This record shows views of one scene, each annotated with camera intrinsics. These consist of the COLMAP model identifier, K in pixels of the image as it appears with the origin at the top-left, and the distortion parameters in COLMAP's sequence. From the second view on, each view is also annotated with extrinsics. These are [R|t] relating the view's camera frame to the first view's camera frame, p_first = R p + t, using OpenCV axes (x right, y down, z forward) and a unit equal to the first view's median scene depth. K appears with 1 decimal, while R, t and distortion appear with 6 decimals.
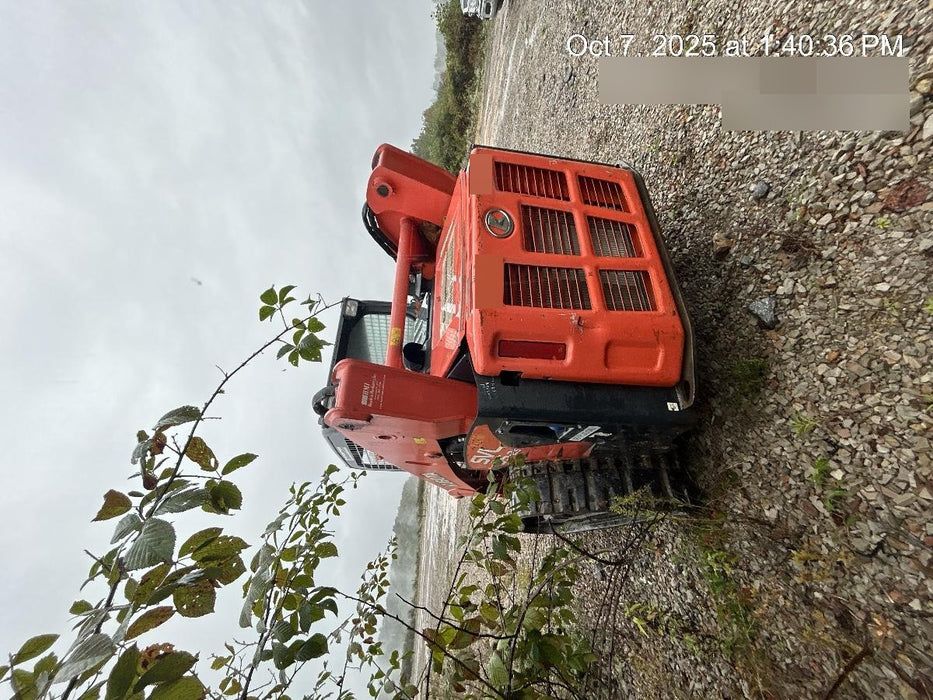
lens RADIAL K [[378.0, 0, 462.9], [0, 378.0, 352.1], [0, 0, 1]] dist [0.000350, 0.000075]
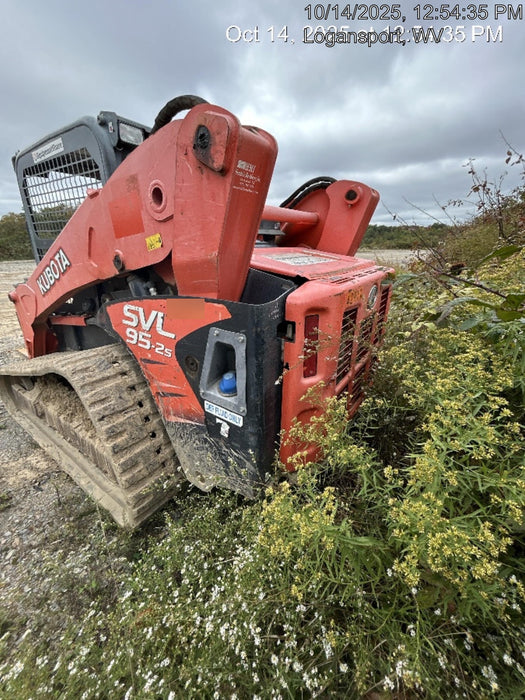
lens RADIAL K [[283.6, 0, 262.5], [0, 283.6, 350.0], [0, 0, 1]] dist [0.000350, 0.000075]
pose [[0.112552, 0.952749, 0.282137, -0.040429], [-0.888364, 0.223684, -0.400968, 0.376029], [-0.445131, -0.205511, 0.871564, 0.319805]]
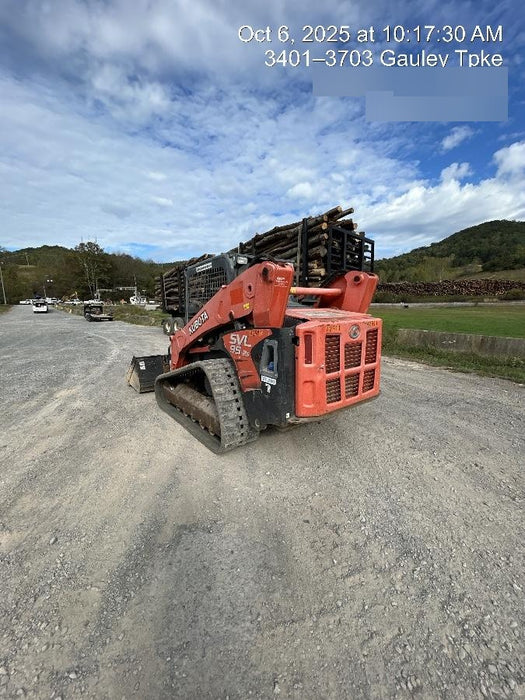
lens RADIAL K [[283.6, 0, 262.5], [0, 283.6, 350.0], [0, 0, 1]] dist [0.000350, 0.000075]
pose [[0.105724, 0.993644, 0.038658, 0.077728], [-0.982604, 0.110361, -0.149366, 0.460945], [-0.152683, -0.022194, 0.988026, -0.586003]]
